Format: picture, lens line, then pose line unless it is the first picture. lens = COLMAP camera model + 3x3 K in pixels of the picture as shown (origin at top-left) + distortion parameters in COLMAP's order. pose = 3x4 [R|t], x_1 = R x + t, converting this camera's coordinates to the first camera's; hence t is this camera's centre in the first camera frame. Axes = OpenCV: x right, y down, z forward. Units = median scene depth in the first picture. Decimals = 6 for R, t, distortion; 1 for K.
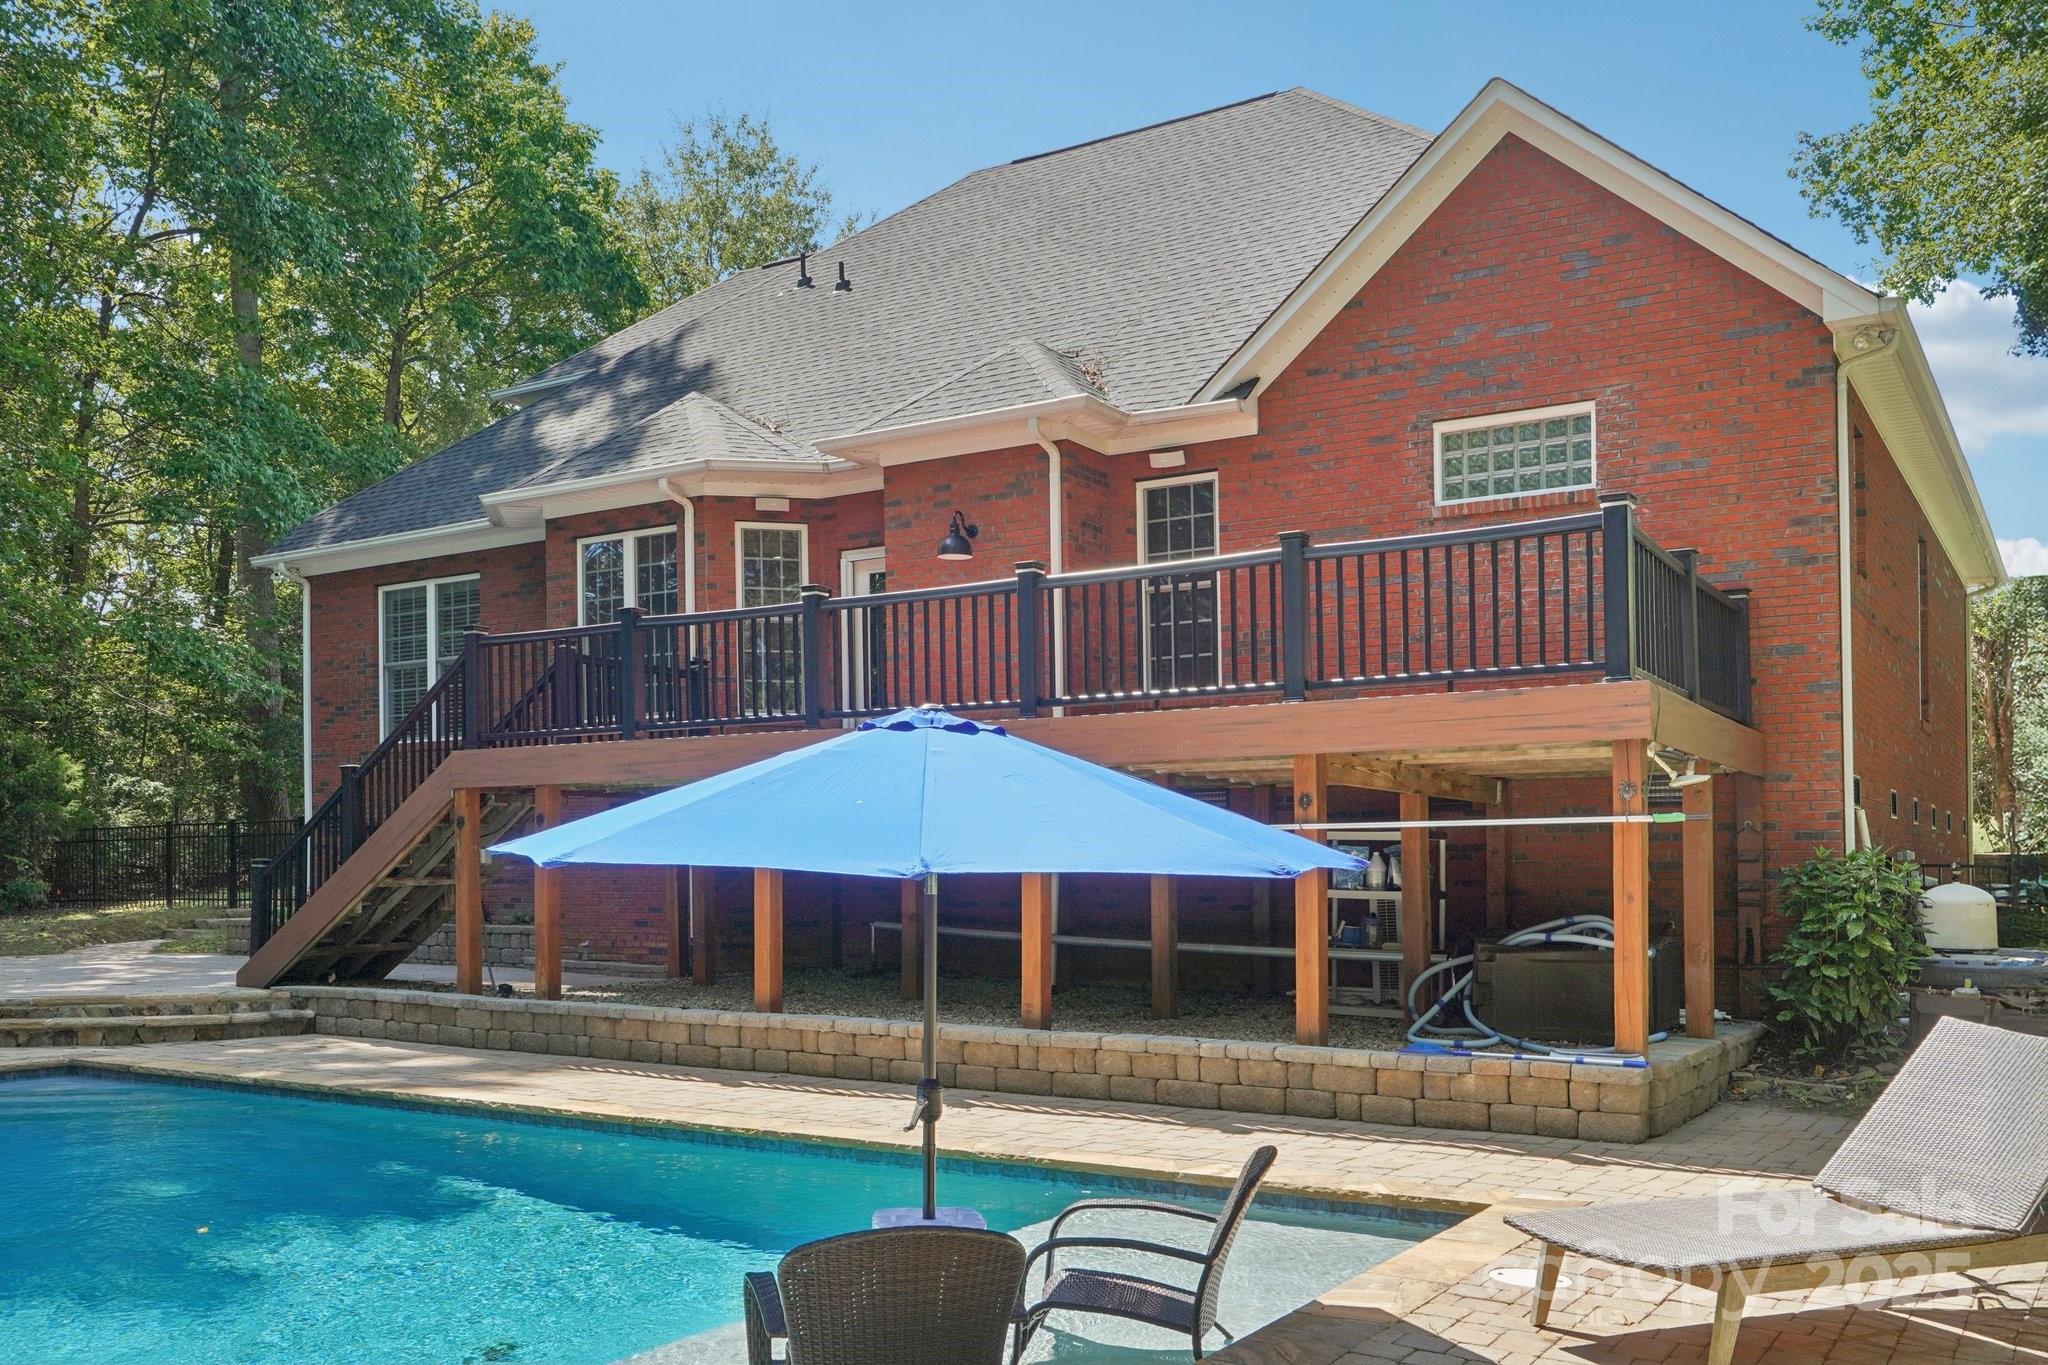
lens RADIAL K [[1691.8, 0, 1005.2], [0, 1691.8, 849.9], [0, 0, 1]] dist [0.007484, -0.011093]
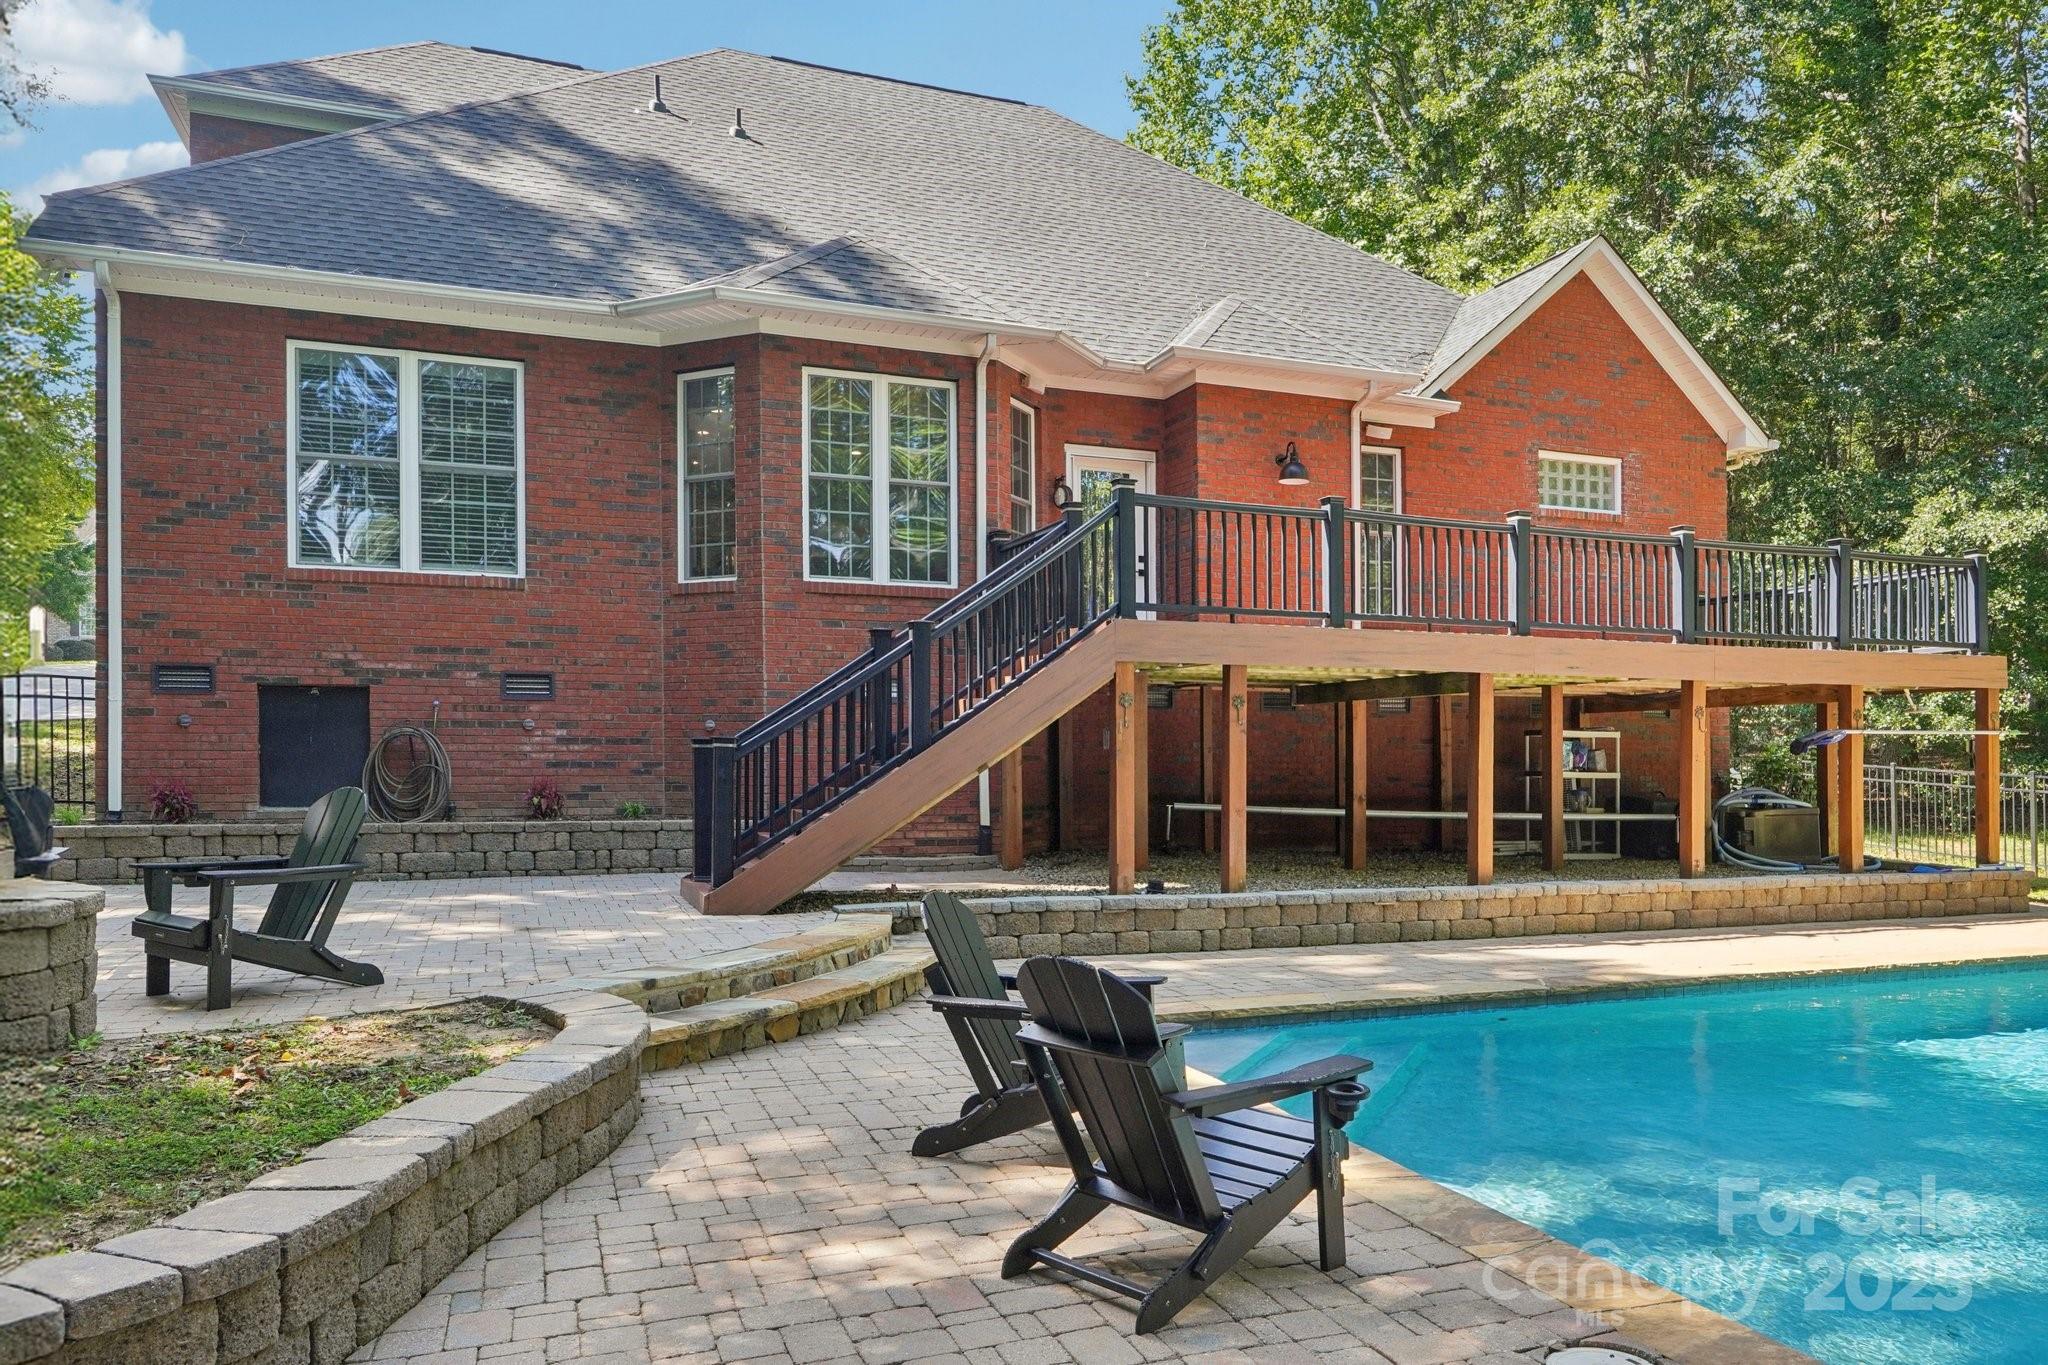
lens RADIAL K [[1405.6, 0, 1068.2], [0, 1405.6, 712.6], [0, 0, 1]] dist [0.009476, -0.011221]
pose [[0.598023, 0.028259, 0.800980, -0.950657], [-0.016167, 0.999600, -0.023196, 0.007786], [-0.801316, 0.000923, 0.598241, 0.600740]]
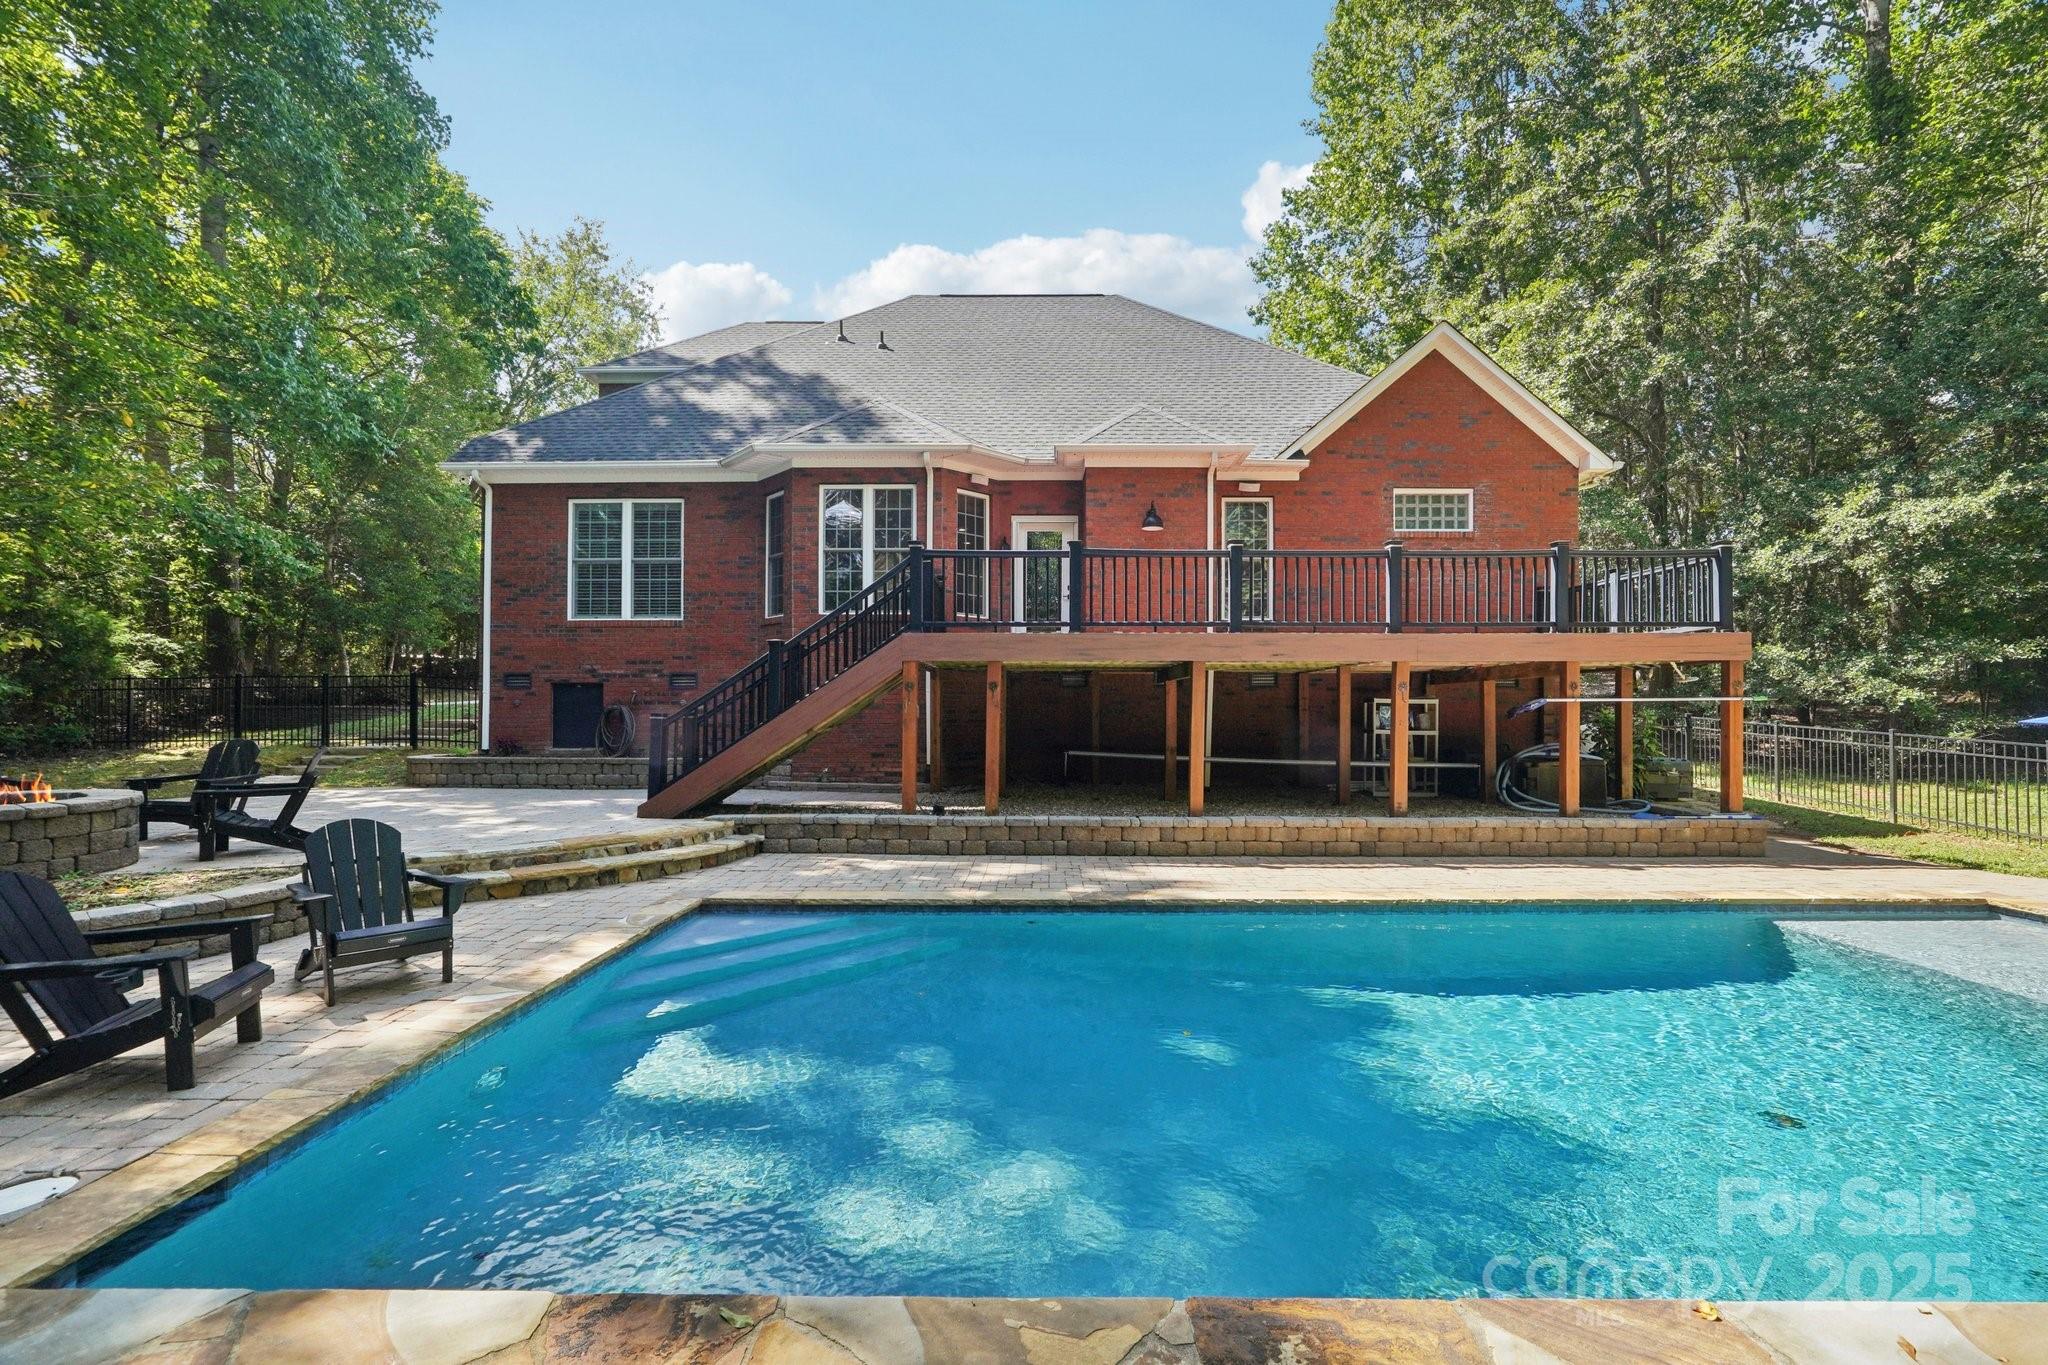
lens RADIAL K [[868.4, 0, 1042.7], [0, 868.4, 677.8], [0, 0, 1]] dist [-0.013123, 0.004279]
pose [[0.851549, 0.019371, 0.523917, -0.606494], [-0.008115, 0.999684, -0.023772, -0.007897], [-0.524212, 0.015992, 0.851437, 0.368096]]
